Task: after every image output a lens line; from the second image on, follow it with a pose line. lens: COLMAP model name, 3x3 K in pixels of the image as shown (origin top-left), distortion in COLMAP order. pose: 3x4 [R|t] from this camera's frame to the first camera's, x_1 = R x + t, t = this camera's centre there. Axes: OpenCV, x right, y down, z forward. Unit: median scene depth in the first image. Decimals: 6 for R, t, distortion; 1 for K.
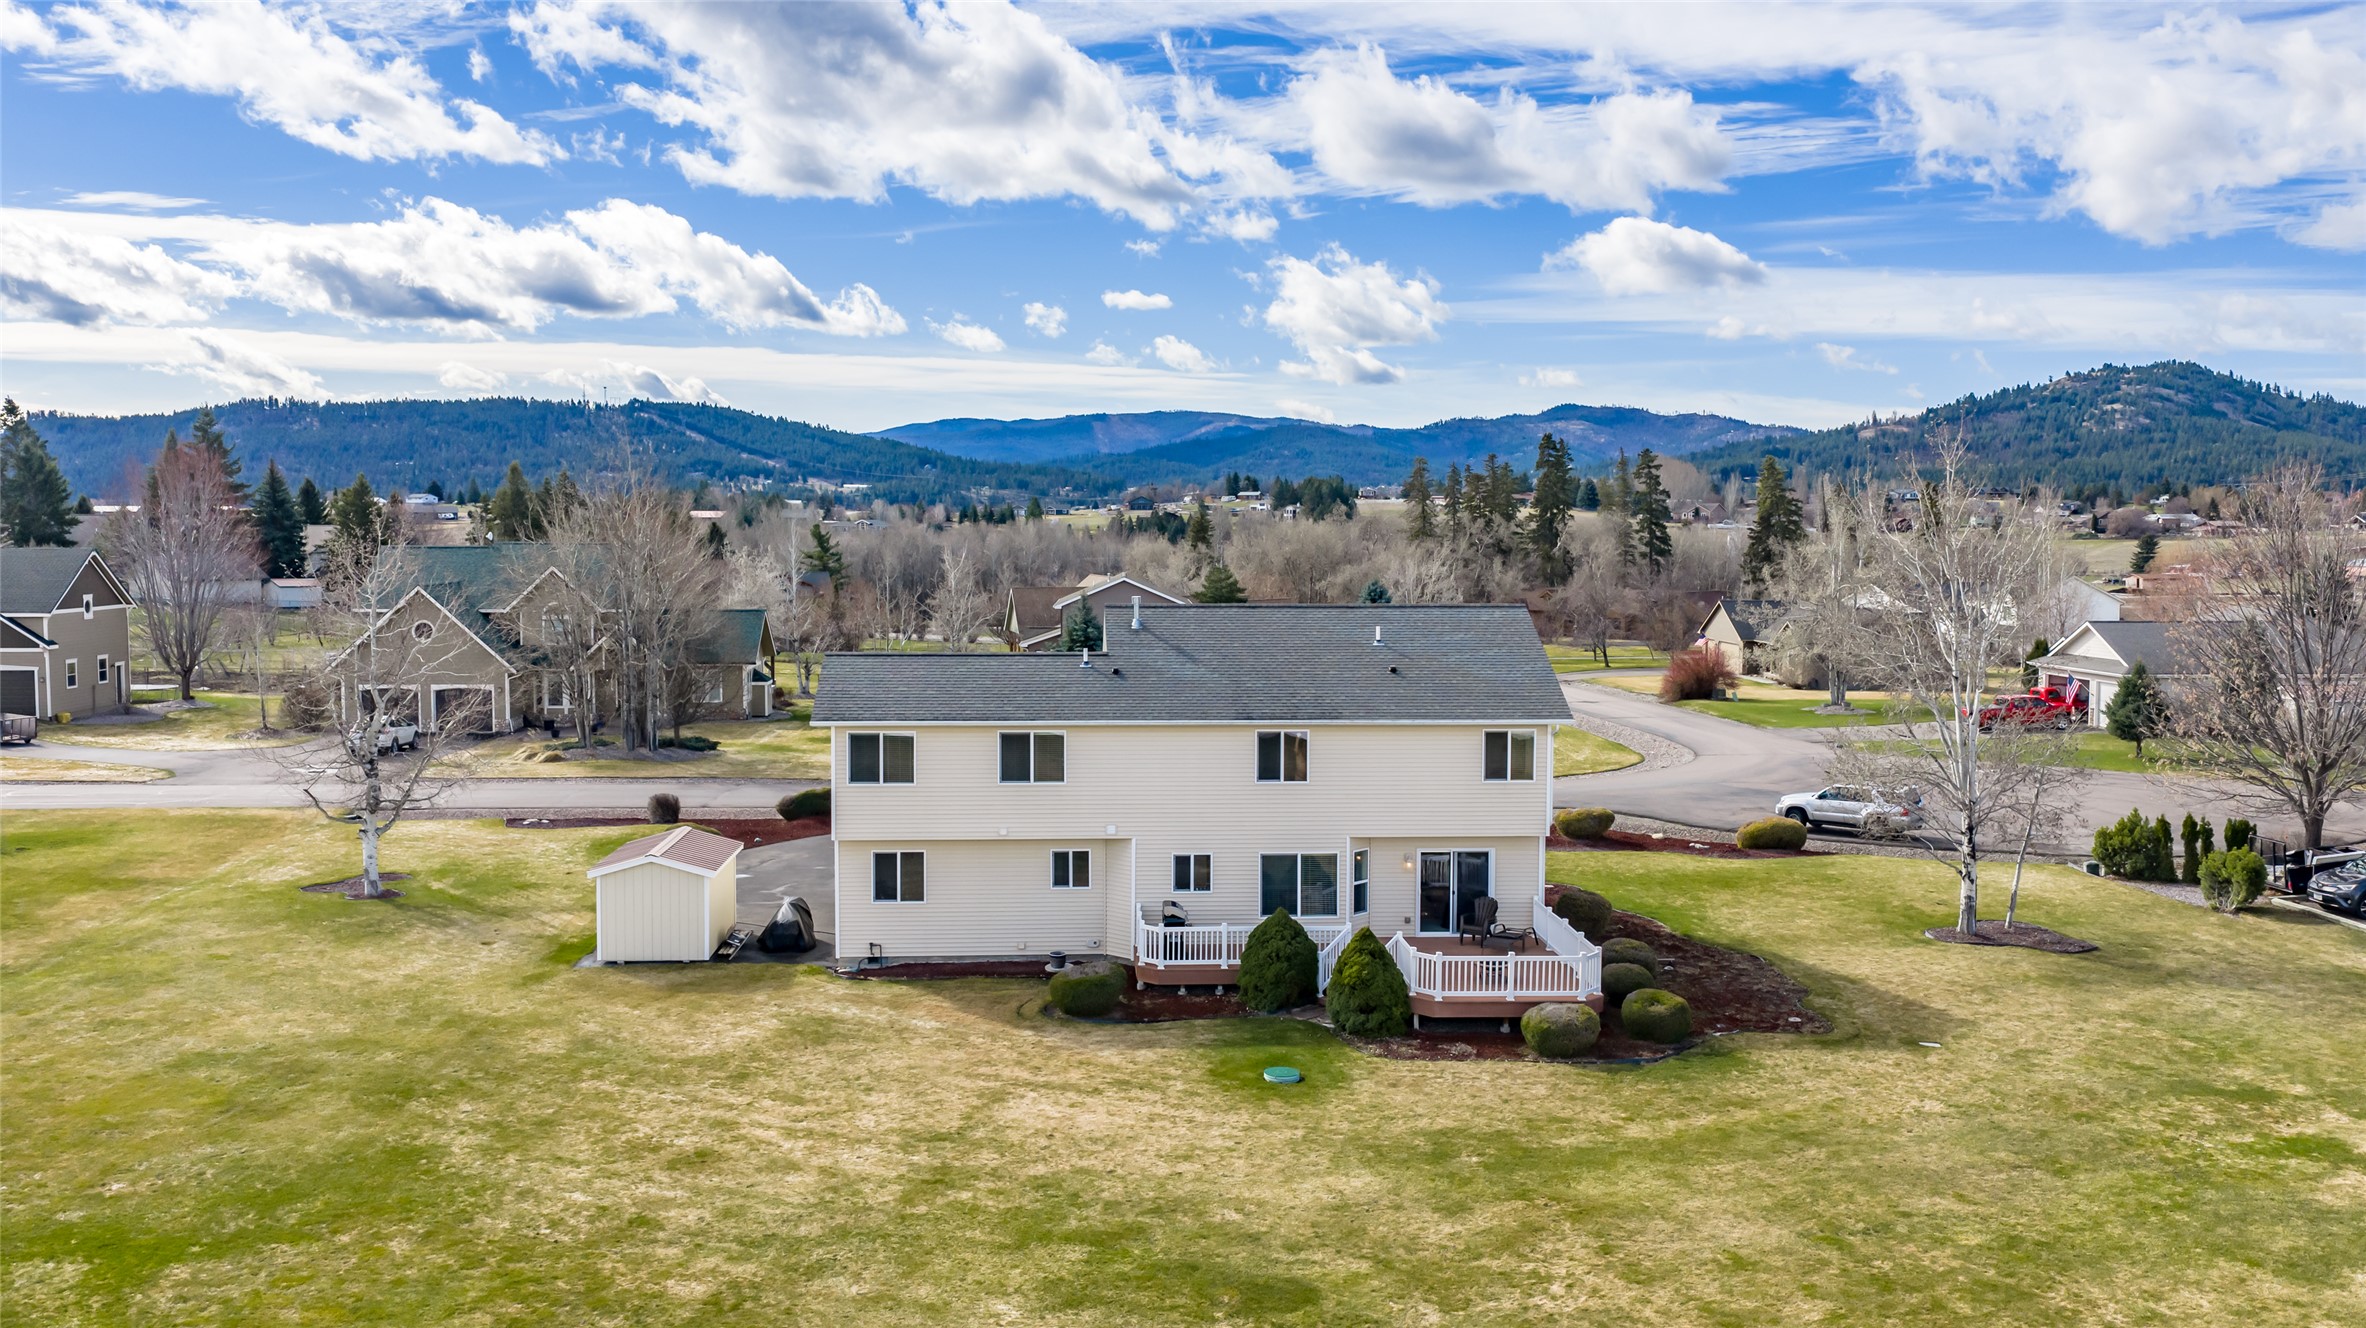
lens RADIAL K [[1975.2, 0, 1196.8], [0, 1975.2, 668.7], [0, 0, 1]] dist [0.034630, -0.079000]
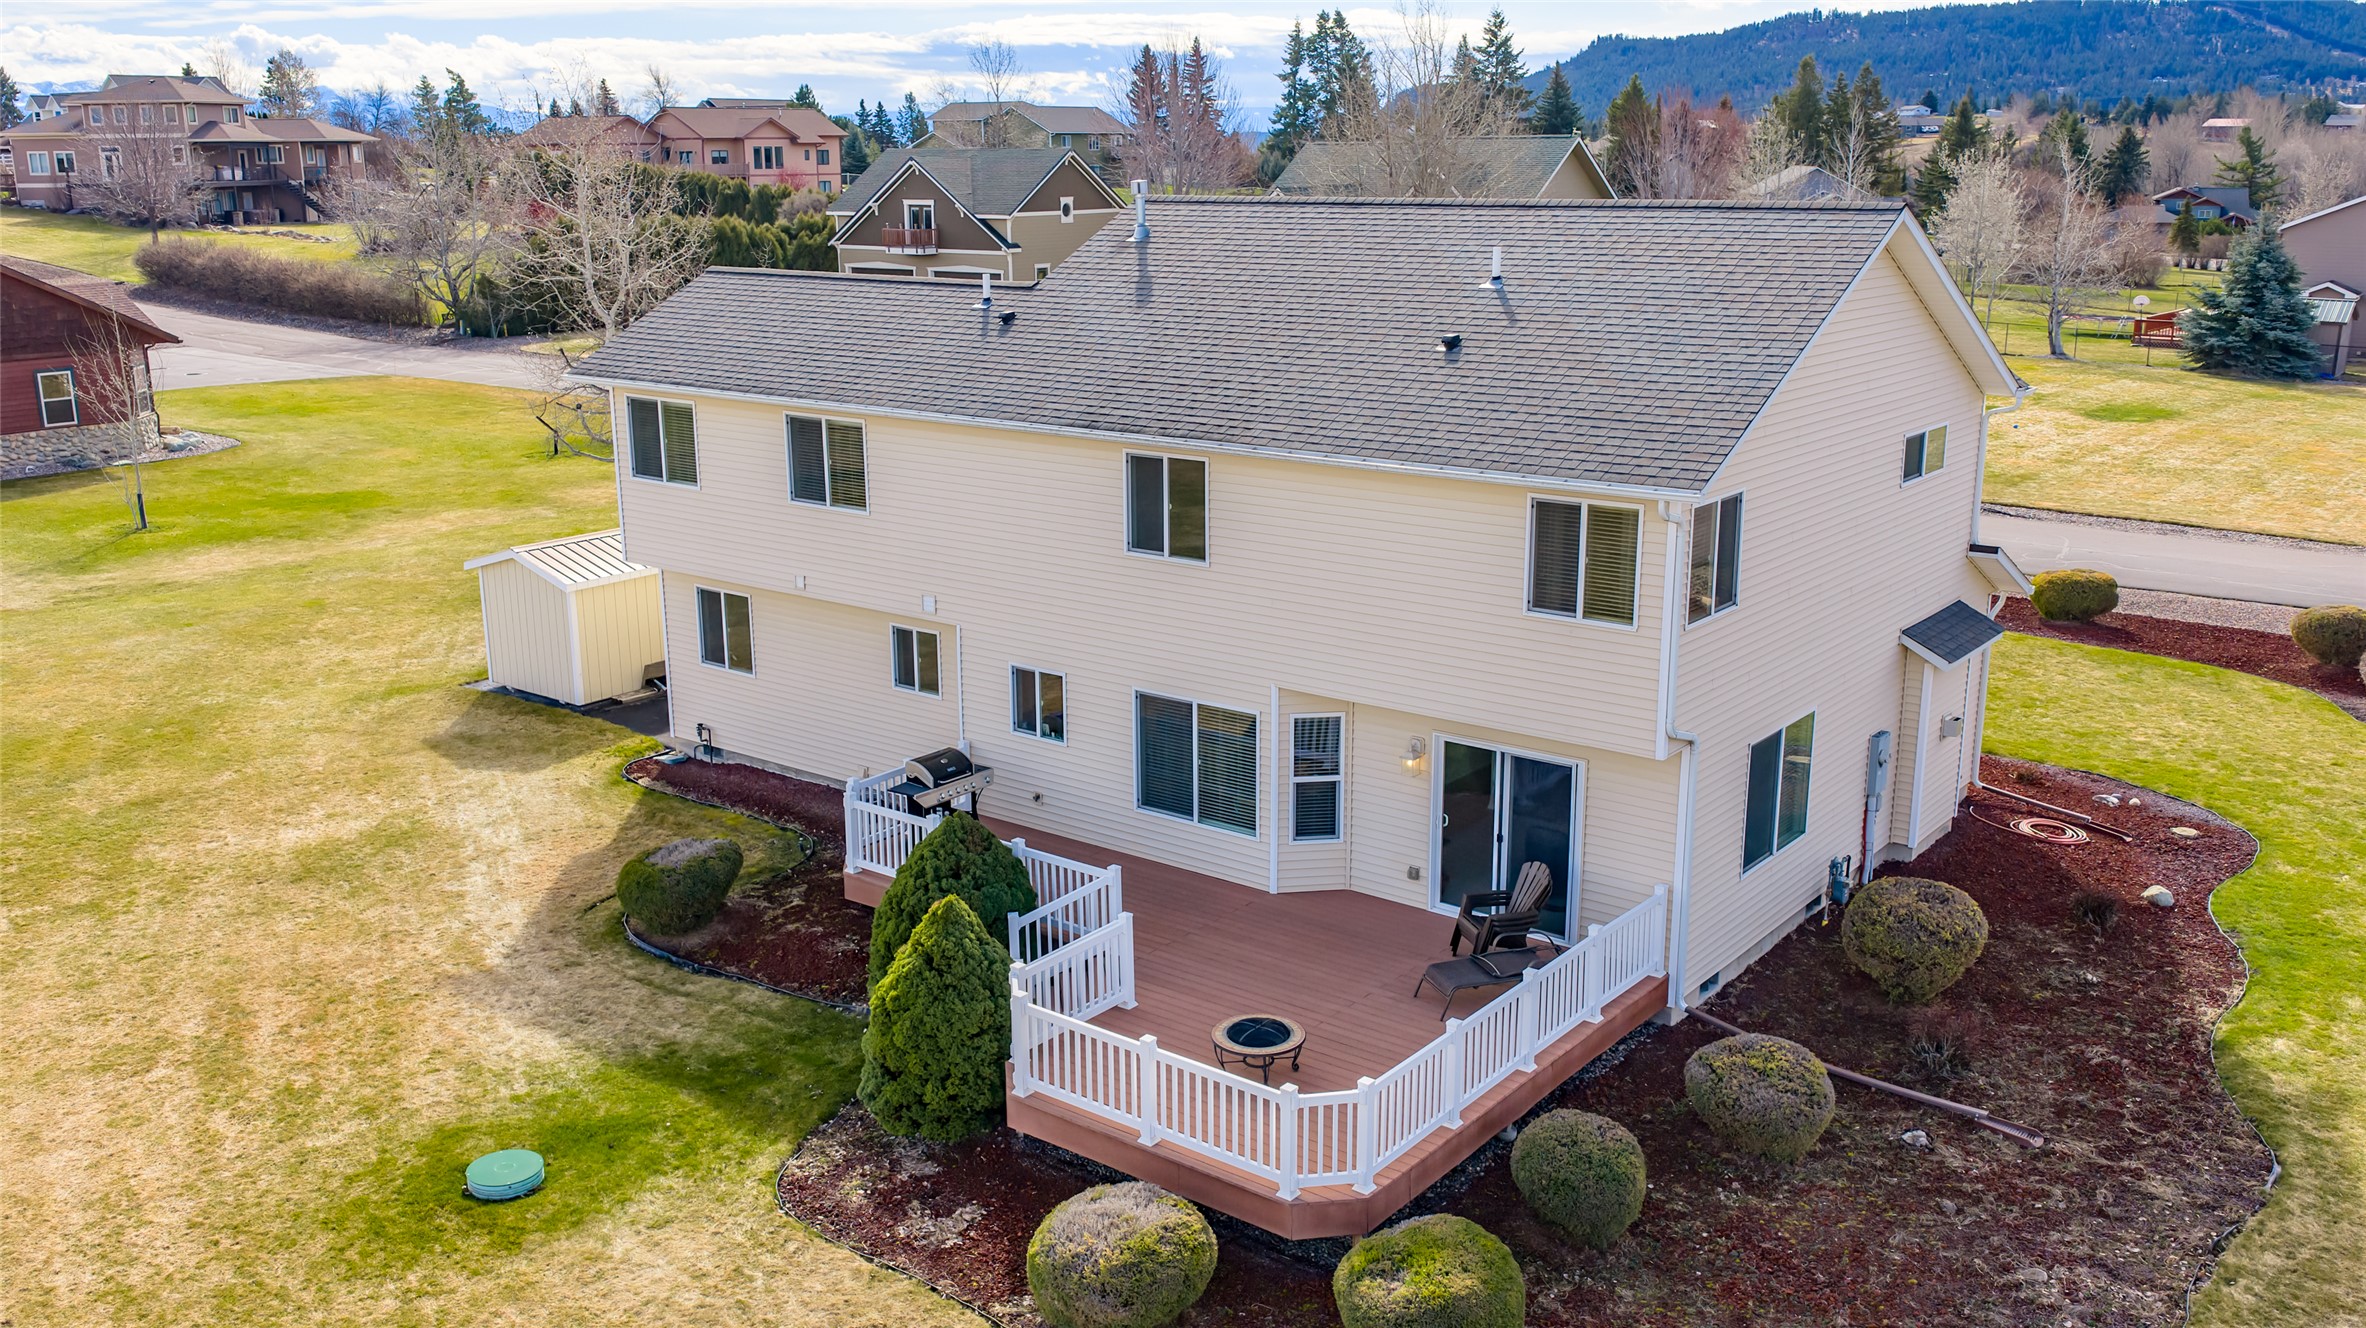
lens RADIAL K [[1984.9, 0, 1167.3], [0, 1984.9, 674.2], [0, 0, 1]] dist [0.022896, -0.055929]
pose [[0.737175, 0.163808, -0.655545, 0.030244], [-0.037361, 0.978567, 0.202512, -0.001268], [0.674668, -0.124795, 0.727495, 0.050520]]
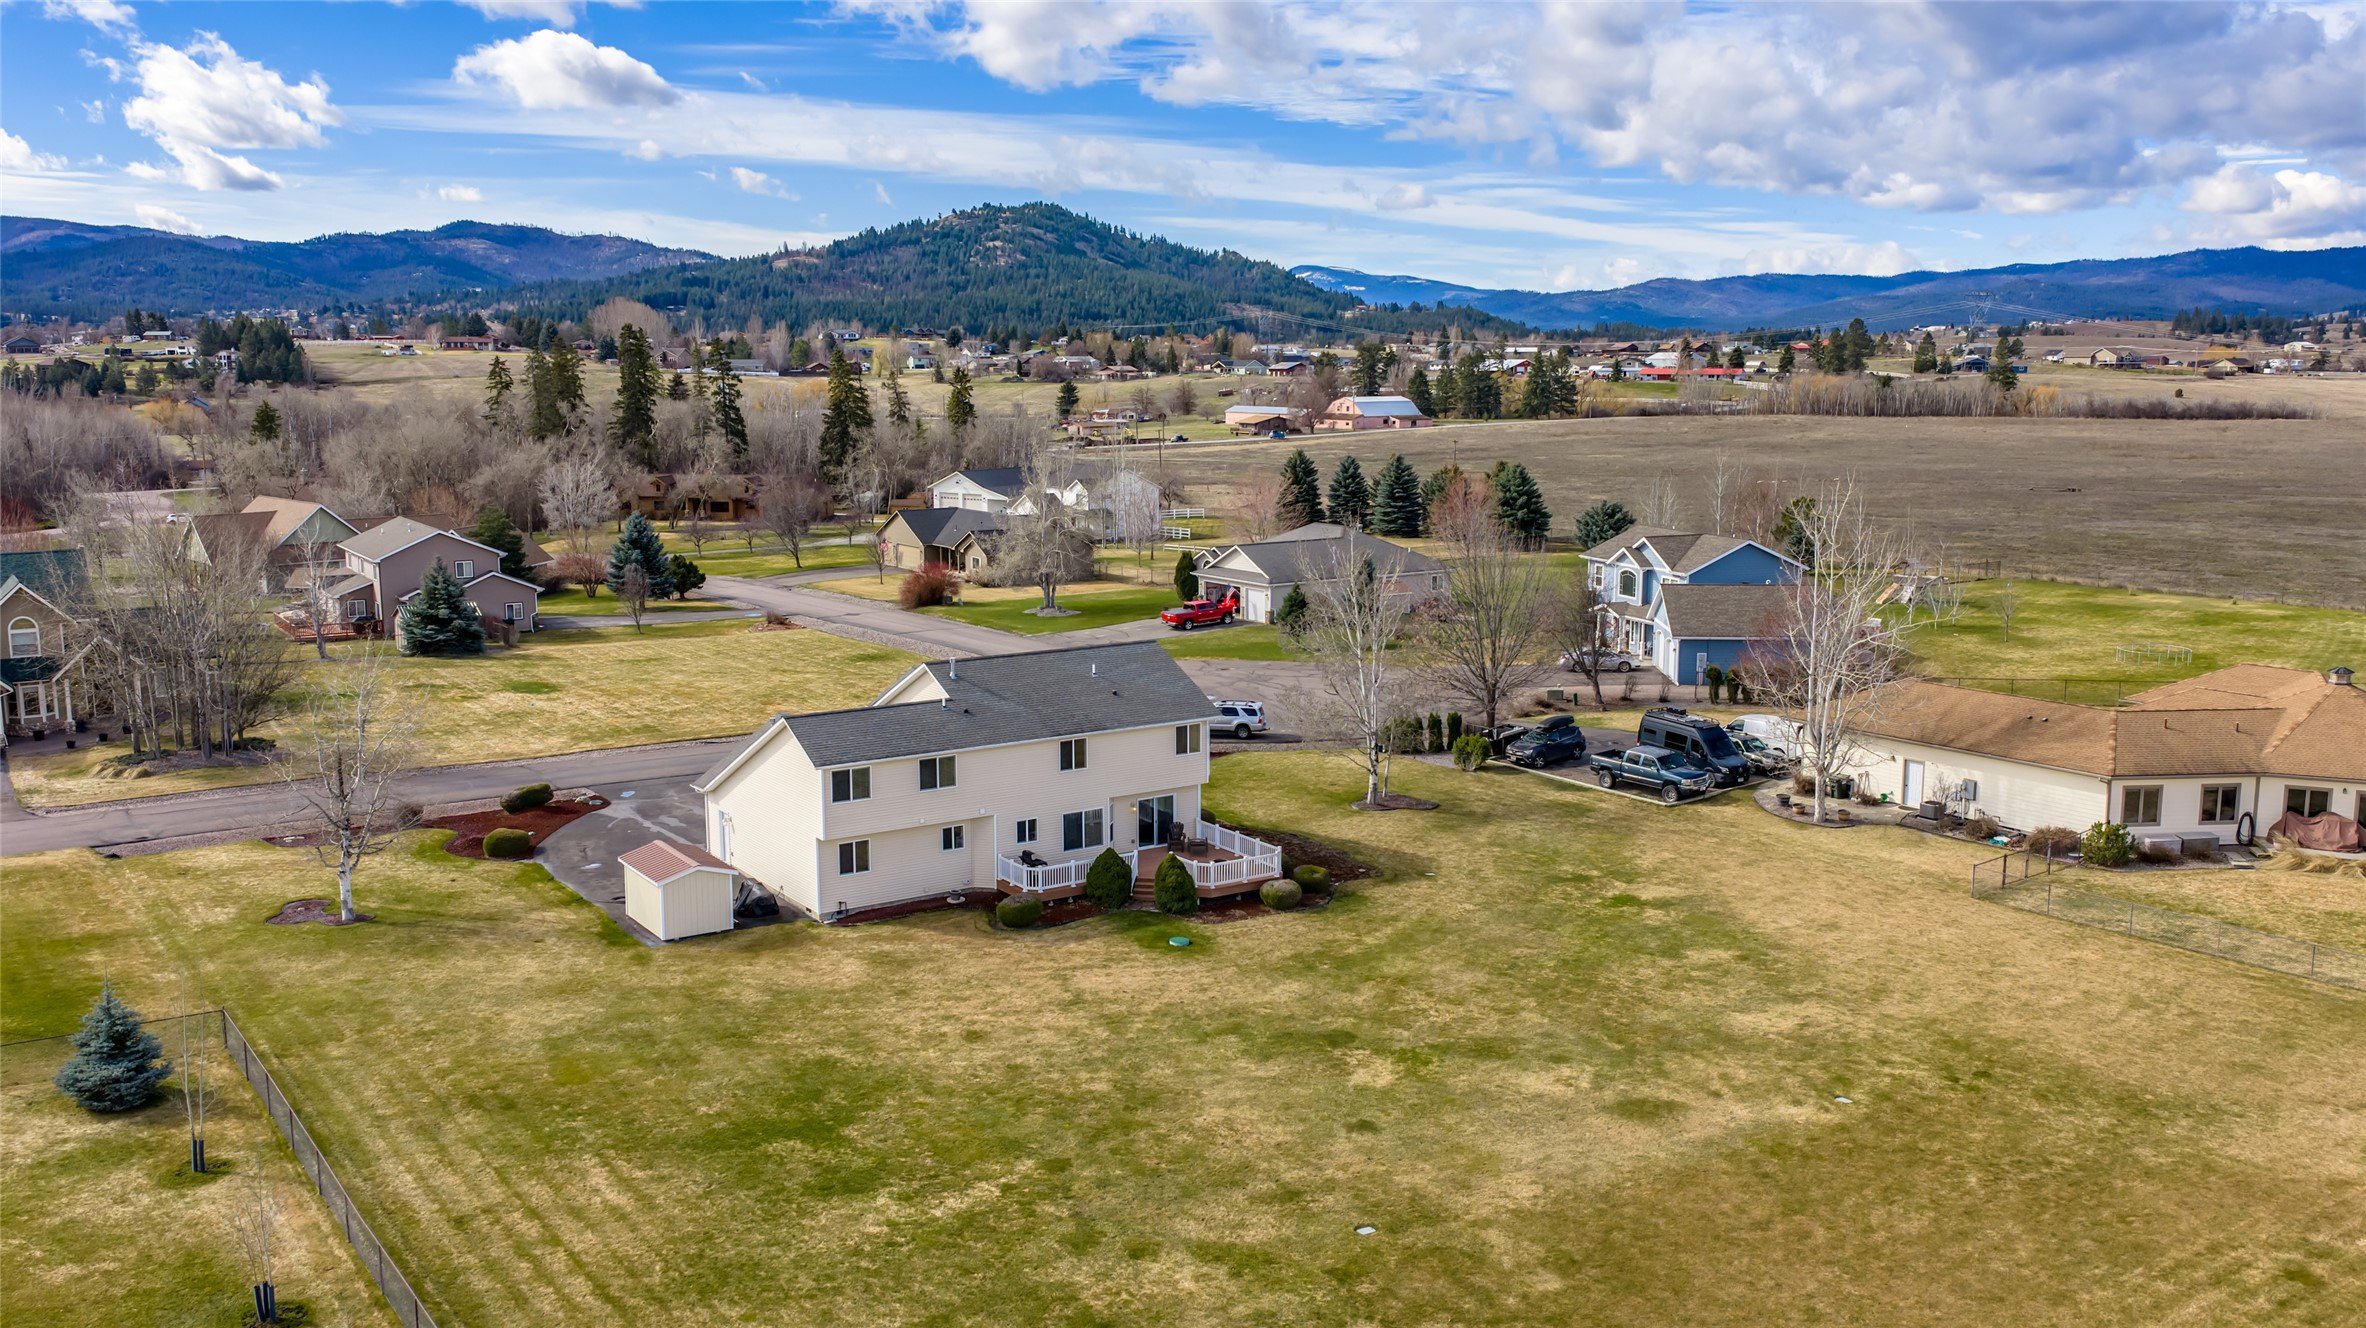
lens RADIAL K [[1975.2, 0, 1196.8], [0, 1975.2, 668.7], [0, 0, 1]] dist [0.034630, -0.079000]
pose [[0.856781, -0.085684, 0.508513, -0.056121], [0.038605, 0.993990, 0.102442, -0.015354], [-0.514234, -0.068139, 0.854939, -0.036725]]
